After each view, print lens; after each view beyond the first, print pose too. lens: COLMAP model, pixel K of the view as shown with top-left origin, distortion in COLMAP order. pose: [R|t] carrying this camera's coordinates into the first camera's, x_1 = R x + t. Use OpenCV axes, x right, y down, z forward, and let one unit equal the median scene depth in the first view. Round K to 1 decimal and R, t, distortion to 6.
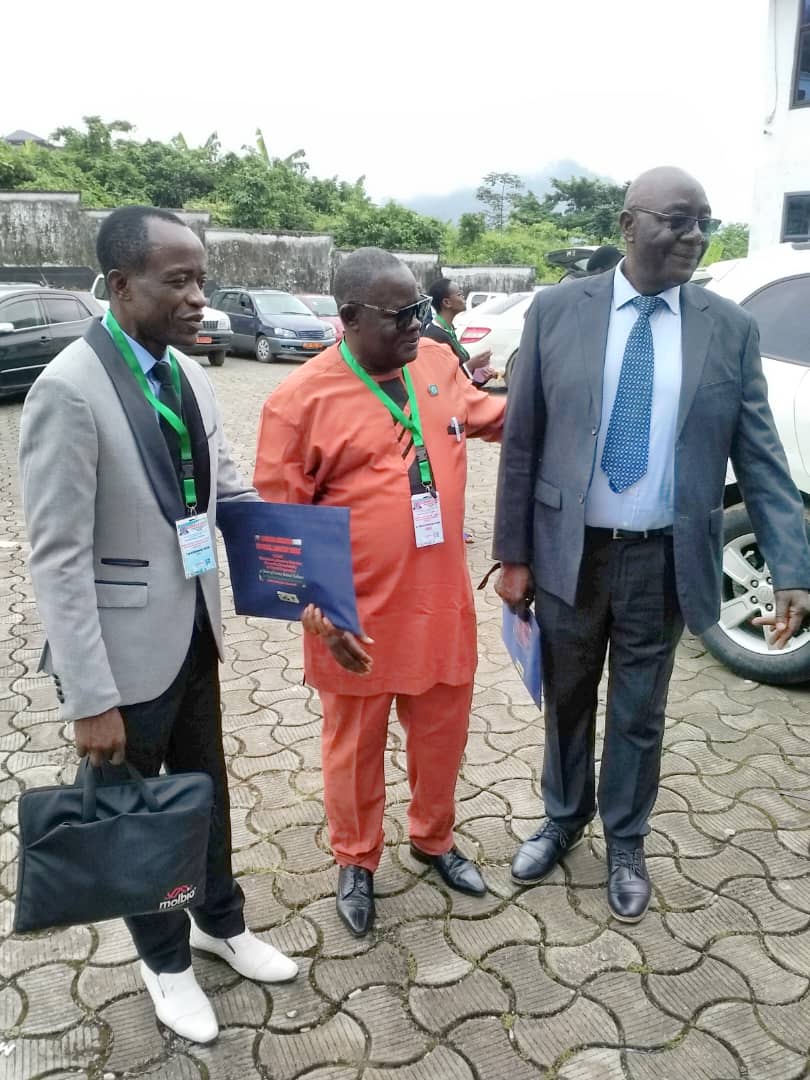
lens RADIAL K [[873.8, 0, 406.1], [0, 873.8, 538.0], [0, 0, 1]] dist [-0.009859, -0.057207]
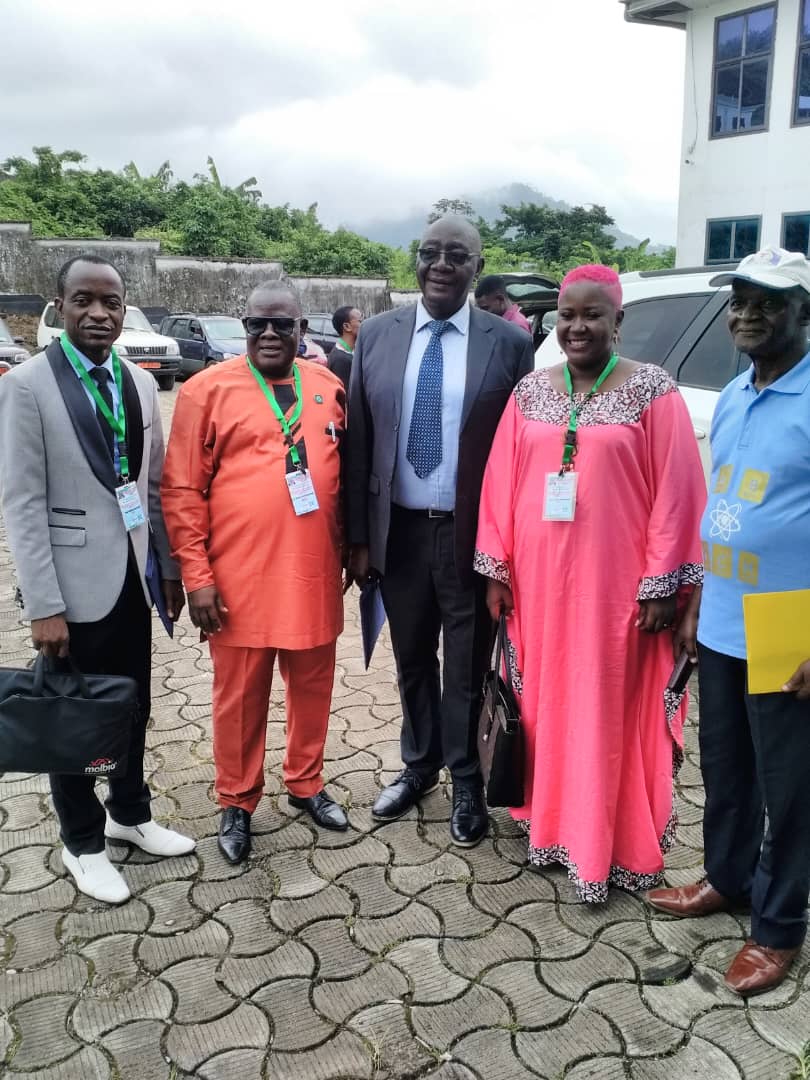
lens RADIAL K [[873.8, 0, 404.2], [0, 873.8, 535.5], [0, 0, 1]] dist [-0.009859, -0.057207]
pose [[0.999004, -0.019257, 0.040261, 0.100858], [0.020400, 0.999395, -0.028158, 0.038979], [-0.039694, 0.028951, 0.998792, -0.144857]]
